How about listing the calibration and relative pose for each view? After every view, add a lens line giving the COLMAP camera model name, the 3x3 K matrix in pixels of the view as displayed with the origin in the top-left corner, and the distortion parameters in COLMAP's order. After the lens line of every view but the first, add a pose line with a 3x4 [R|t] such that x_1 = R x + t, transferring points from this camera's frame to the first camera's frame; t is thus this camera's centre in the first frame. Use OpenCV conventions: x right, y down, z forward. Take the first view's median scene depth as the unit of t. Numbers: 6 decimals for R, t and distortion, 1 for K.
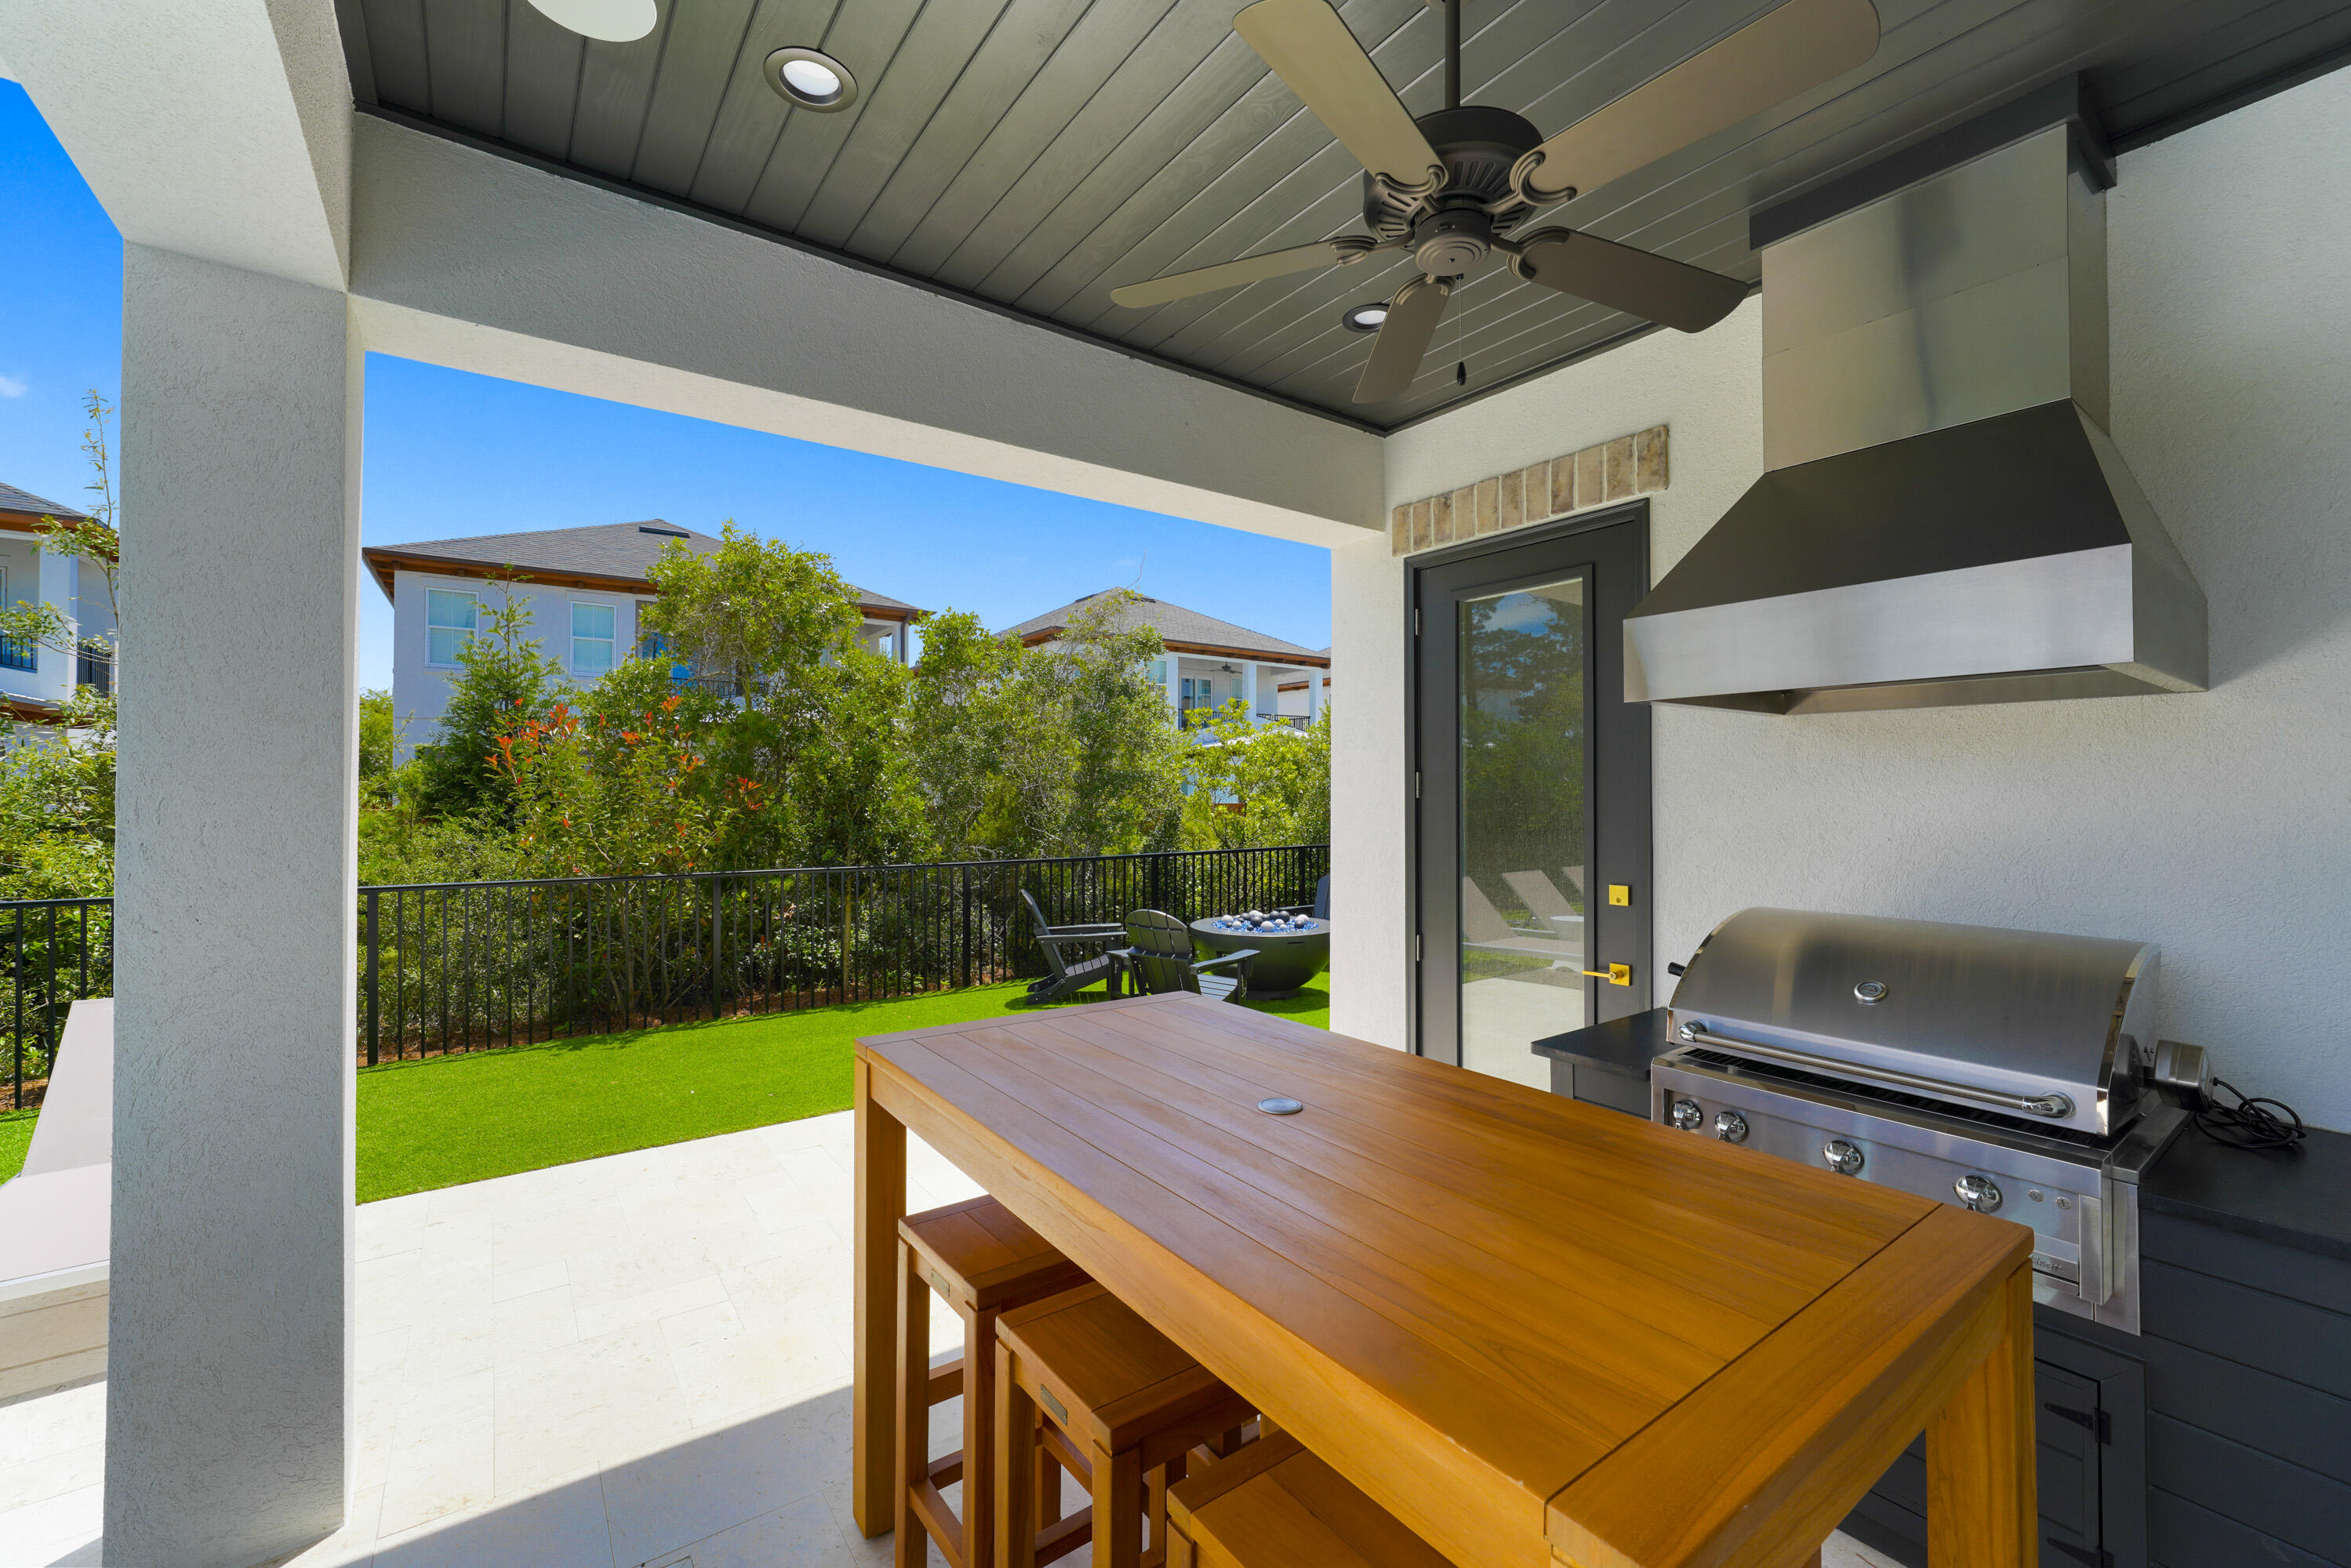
lens RADIAL K [[955.4, 0, 1182.1], [0, 955.4, 777.2], [0, 0, 1]] dist [-0.001058, 0.000105]
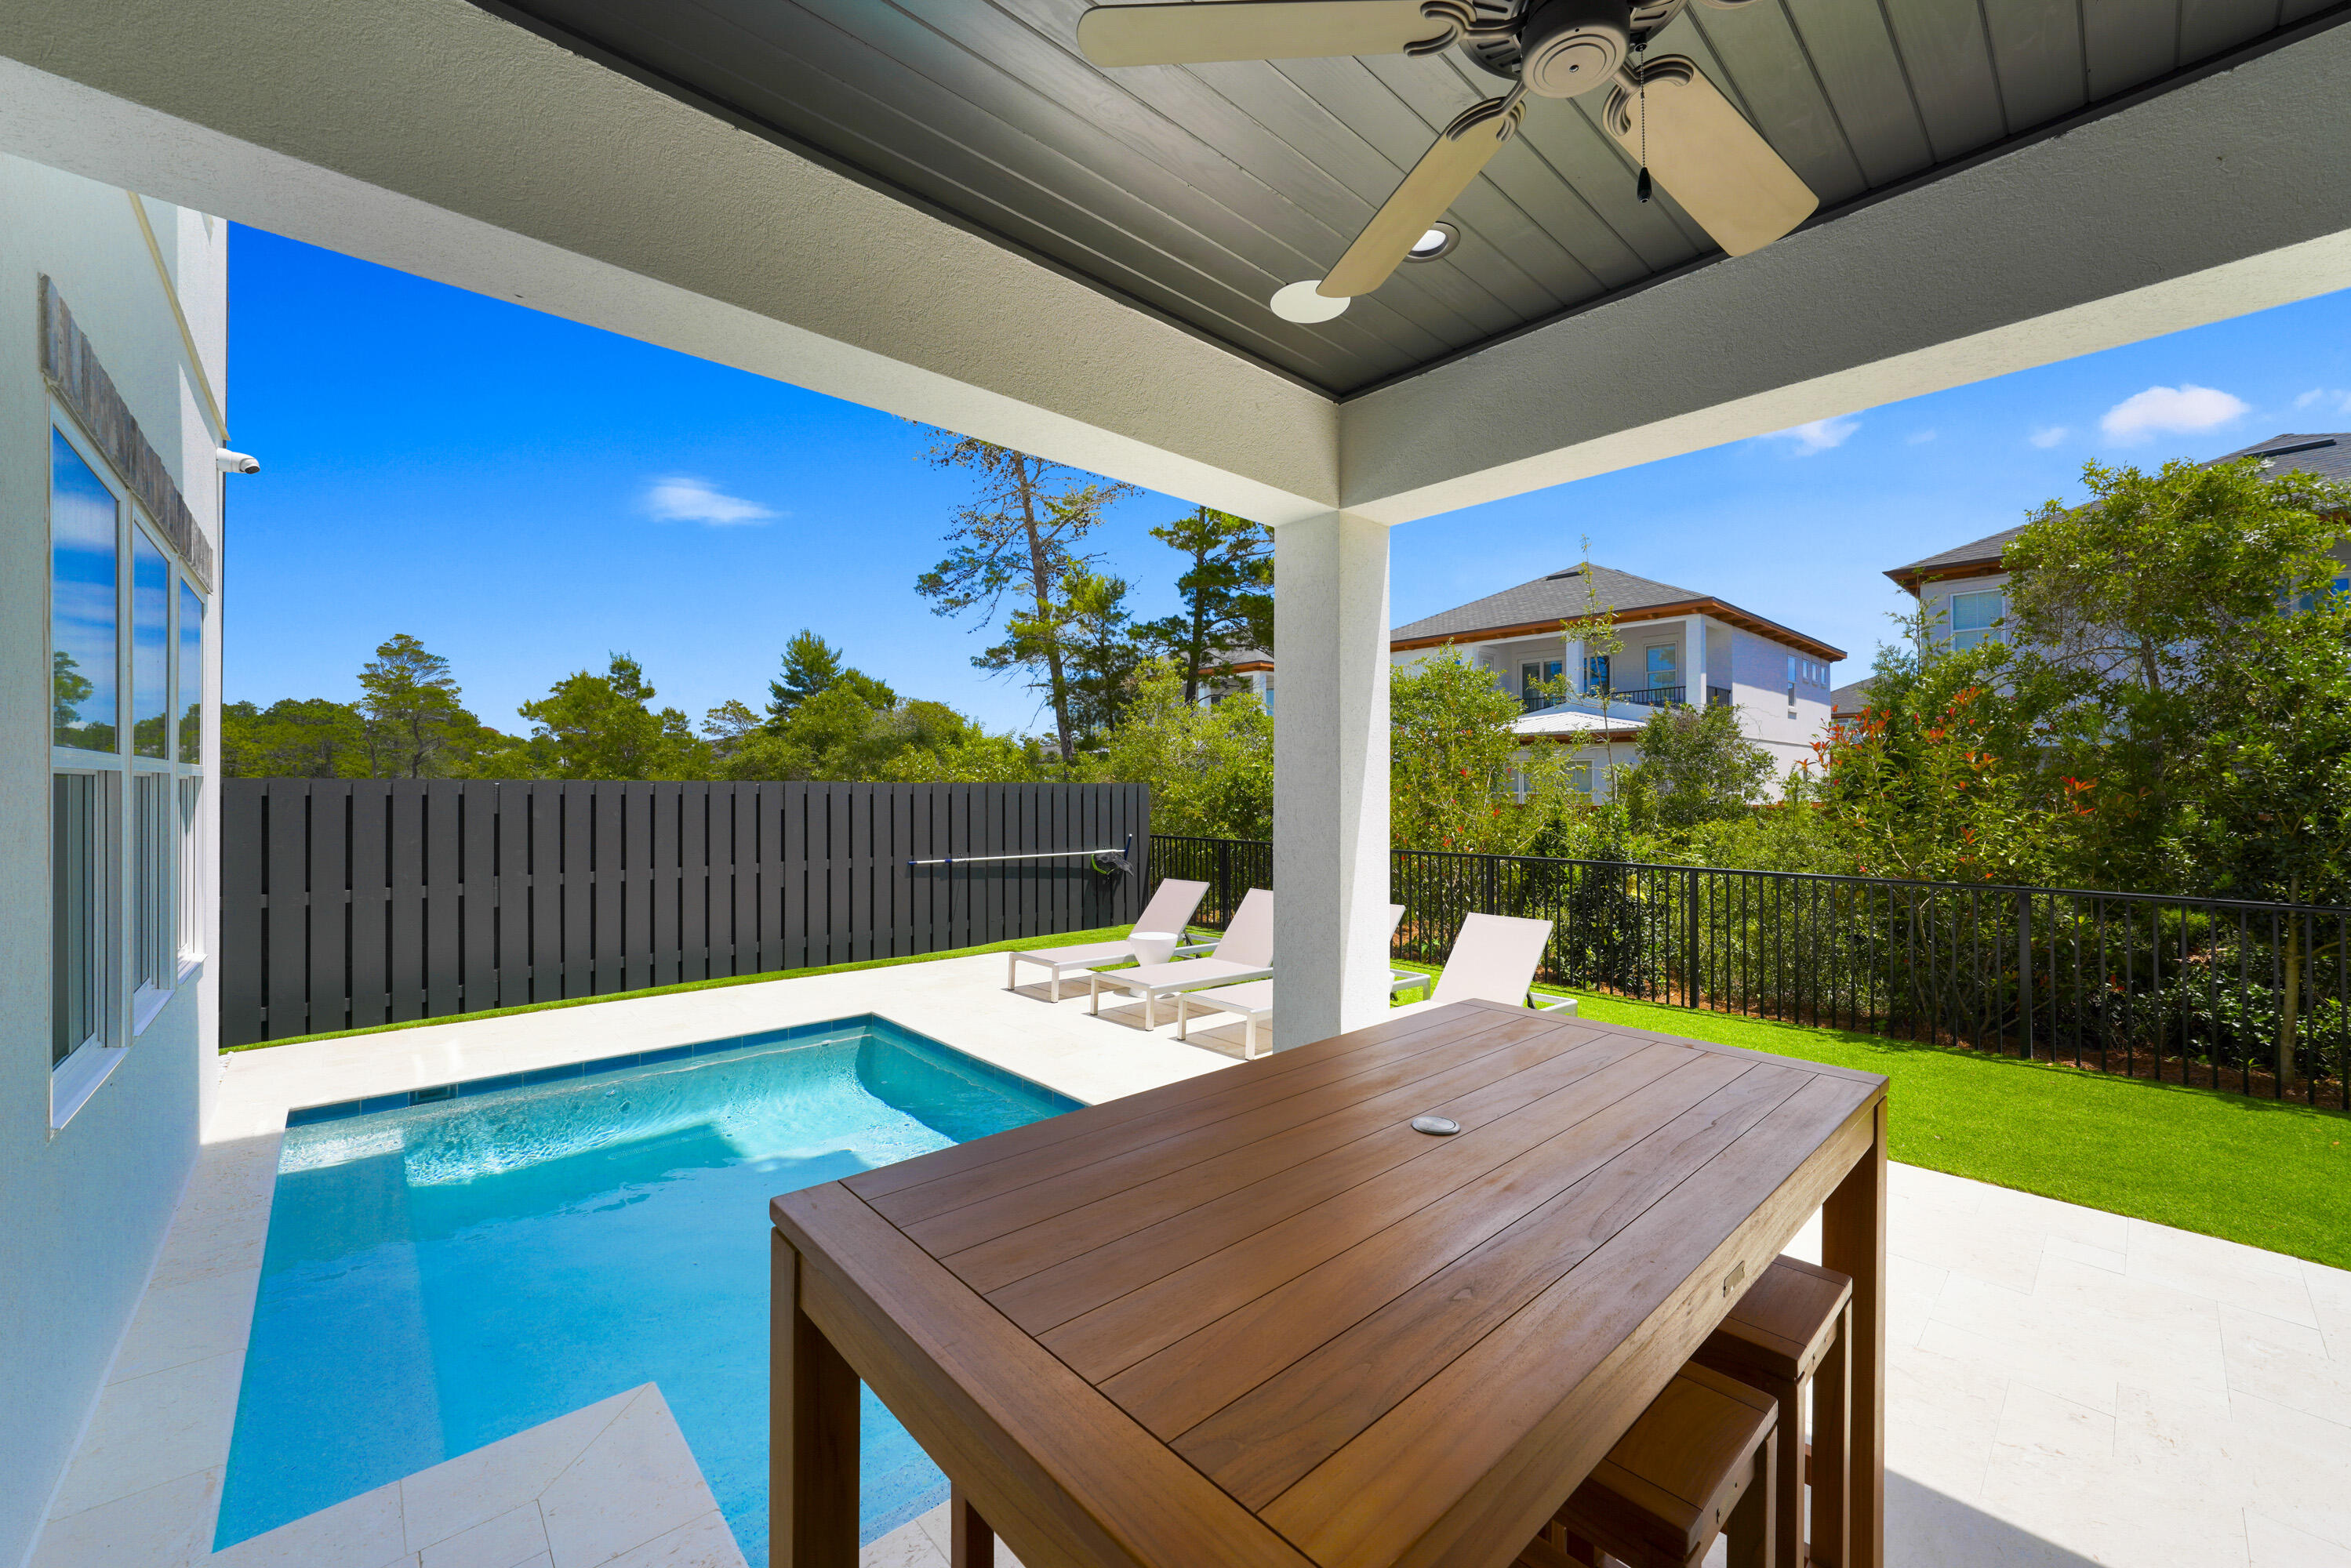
lens RADIAL K [[914.3, 0, 1175.5], [0, 914.3, 784.0], [0, 0, 1]] dist [-0.011544, -0.000022]
pose [[0.115329, -0.007162, -0.993302, 0.659576], [0.013399, 0.999894, -0.005654, 0.003663], [0.993237, -0.012657, 0.115413, 0.431310]]
